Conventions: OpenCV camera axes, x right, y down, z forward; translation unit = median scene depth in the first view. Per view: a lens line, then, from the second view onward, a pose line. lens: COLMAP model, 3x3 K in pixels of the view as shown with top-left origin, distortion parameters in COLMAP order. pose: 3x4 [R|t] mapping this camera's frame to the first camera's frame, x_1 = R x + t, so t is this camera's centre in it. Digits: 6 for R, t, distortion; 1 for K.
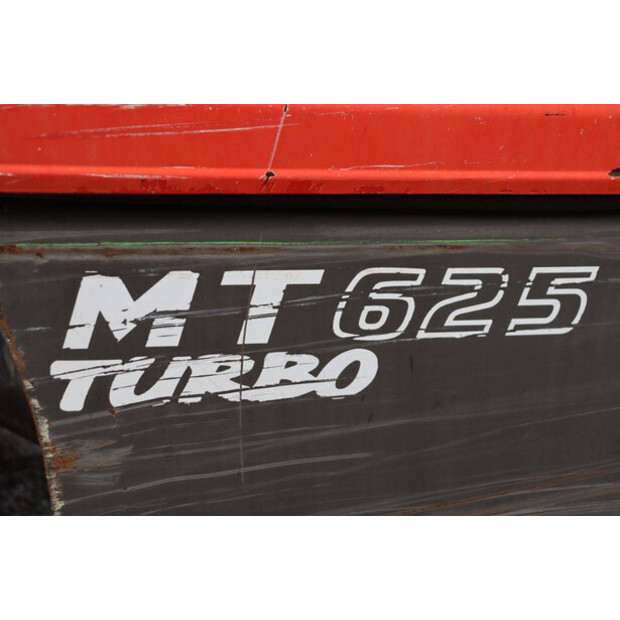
lens RADIAL K [[971.2, 0, 310.4], [0, 971.2, 310.7], [0, 0, 1]] dist [0.058686, 0.000000]
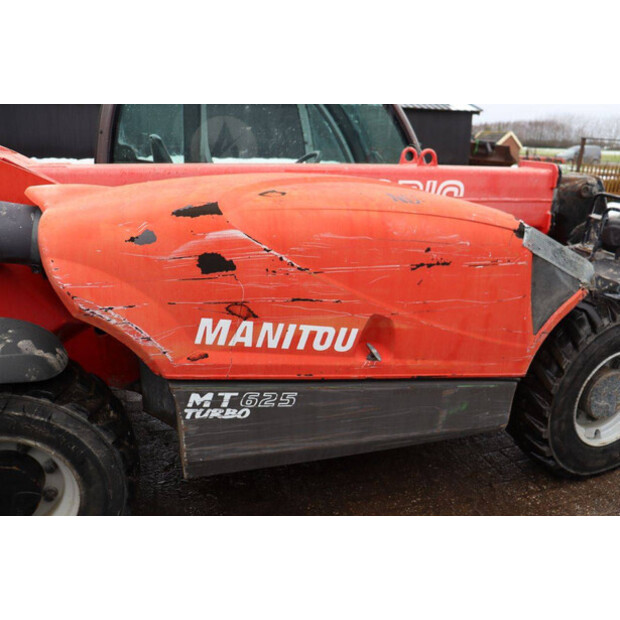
lens RADIAL K [[556.8, 0, 308.7], [0, 556.8, 307.8], [0, 0, 1]] dist [-0.103465, -0.007590]
pose [[0.998541, 0.043089, 0.032557, 0.263812], [-0.039898, 0.994866, -0.093003, -0.227716], [-0.036398, 0.091569, 0.995133, -1.916448]]
